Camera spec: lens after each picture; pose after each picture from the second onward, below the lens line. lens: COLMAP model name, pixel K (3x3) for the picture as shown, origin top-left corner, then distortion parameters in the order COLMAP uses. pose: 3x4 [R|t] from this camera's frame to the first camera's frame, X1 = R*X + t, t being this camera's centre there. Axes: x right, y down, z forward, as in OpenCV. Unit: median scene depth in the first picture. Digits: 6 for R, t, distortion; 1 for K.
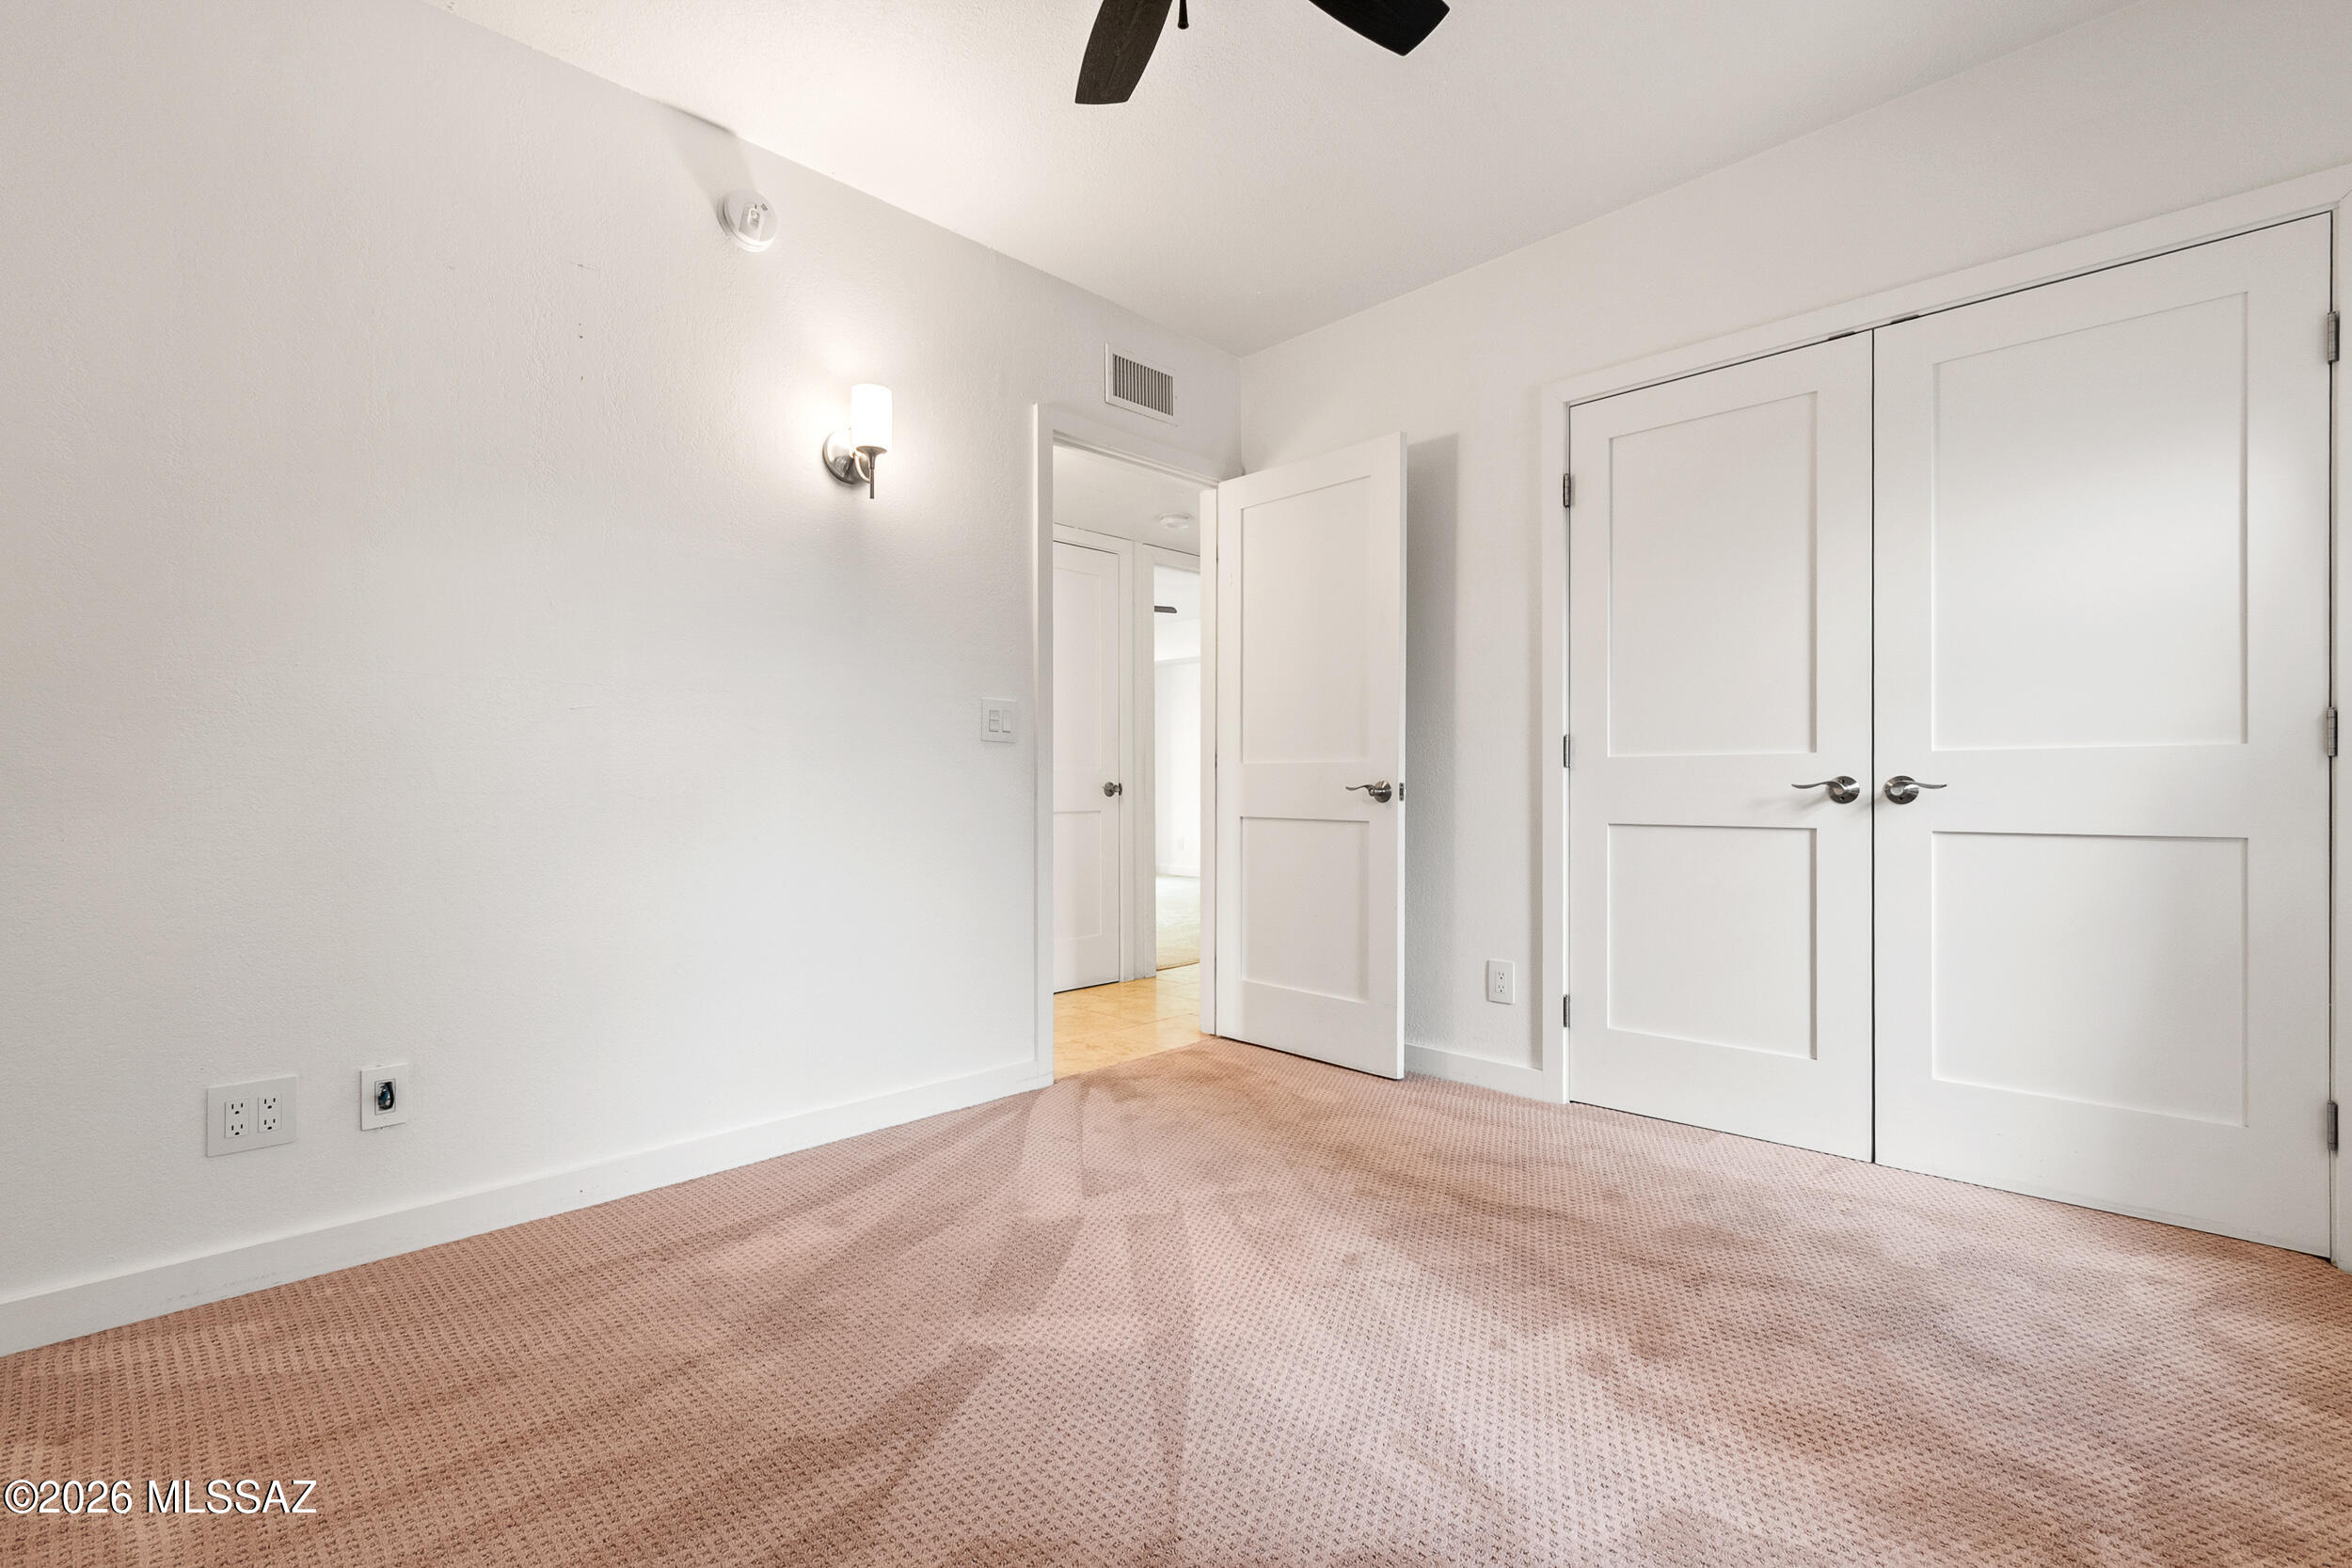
lens RADIAL K [[1057.0, 0, 1180.5], [0, 1057.0, 785.5], [0, 0, 1]] dist [0.005912, -0.000733]
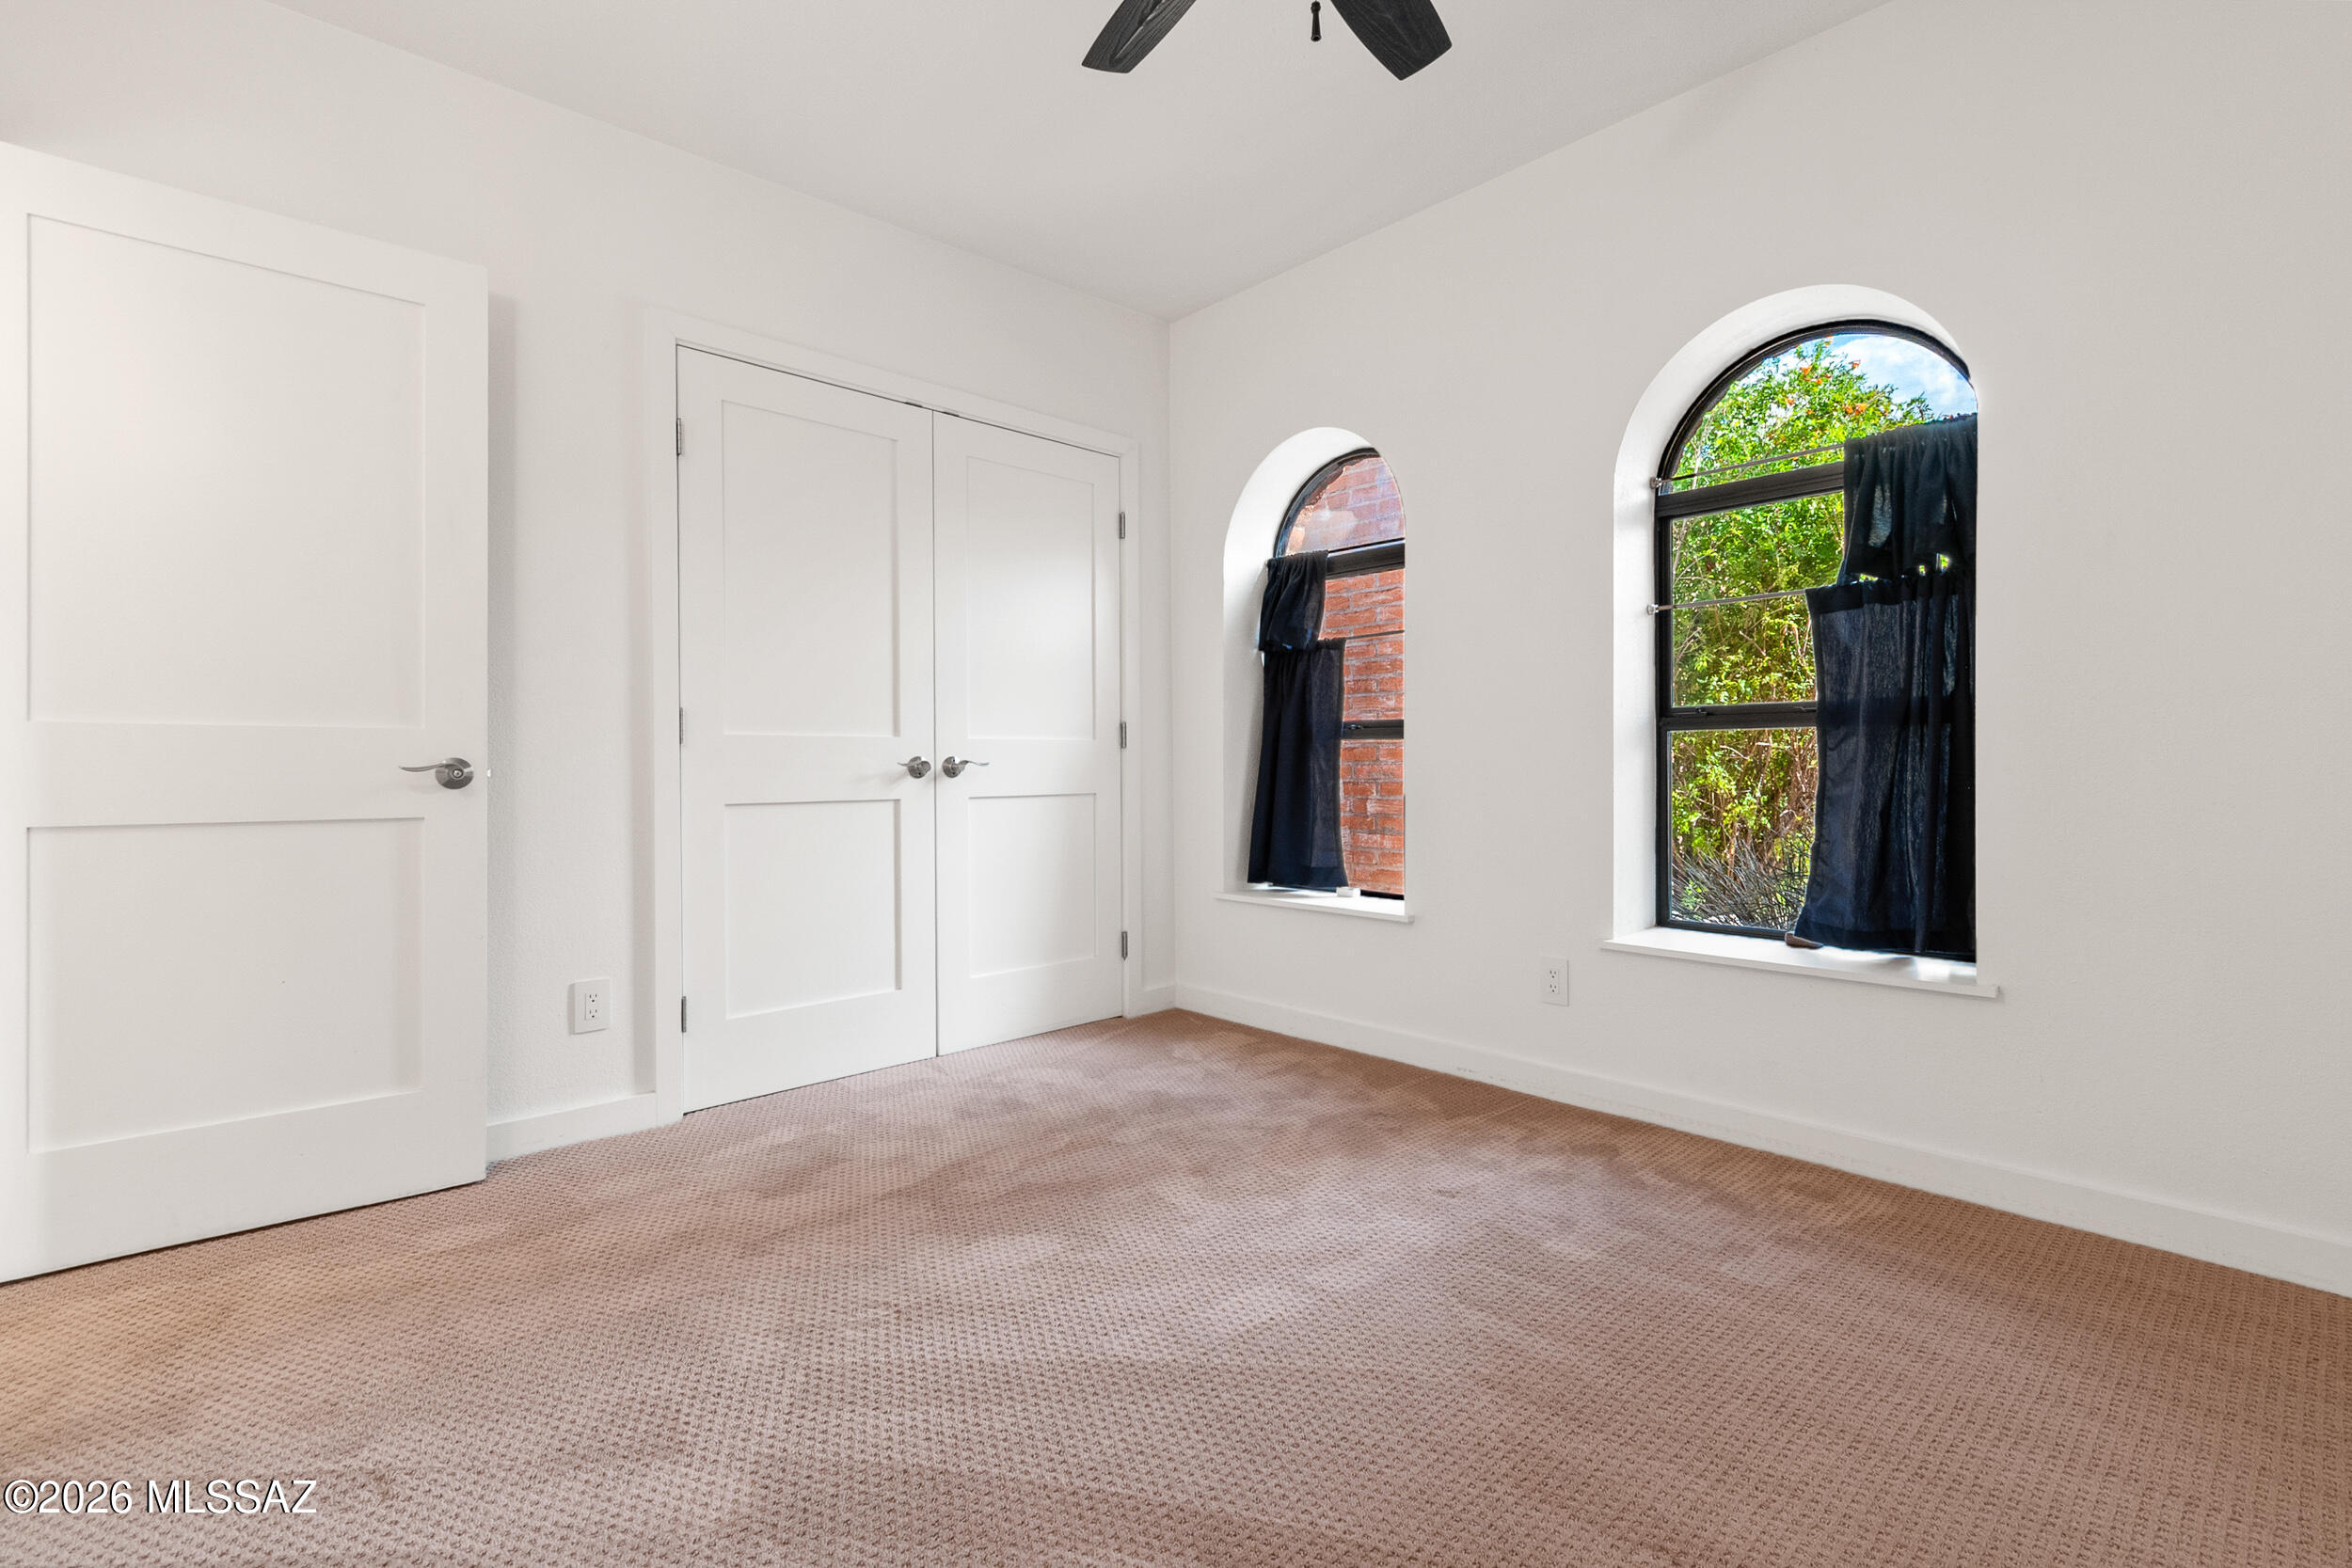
lens RADIAL K [[1057.0, 0, 1179.7], [0, 1057.0, 770.4], [0, 0, 1]] dist [0.005912, -0.000733]
pose [[0.061346, -0.004972, 0.998104, -0.588108], [0.009246, 0.999948, 0.004413, 0.005372], [-0.998074, 0.008957, 0.061389, 0.603066]]
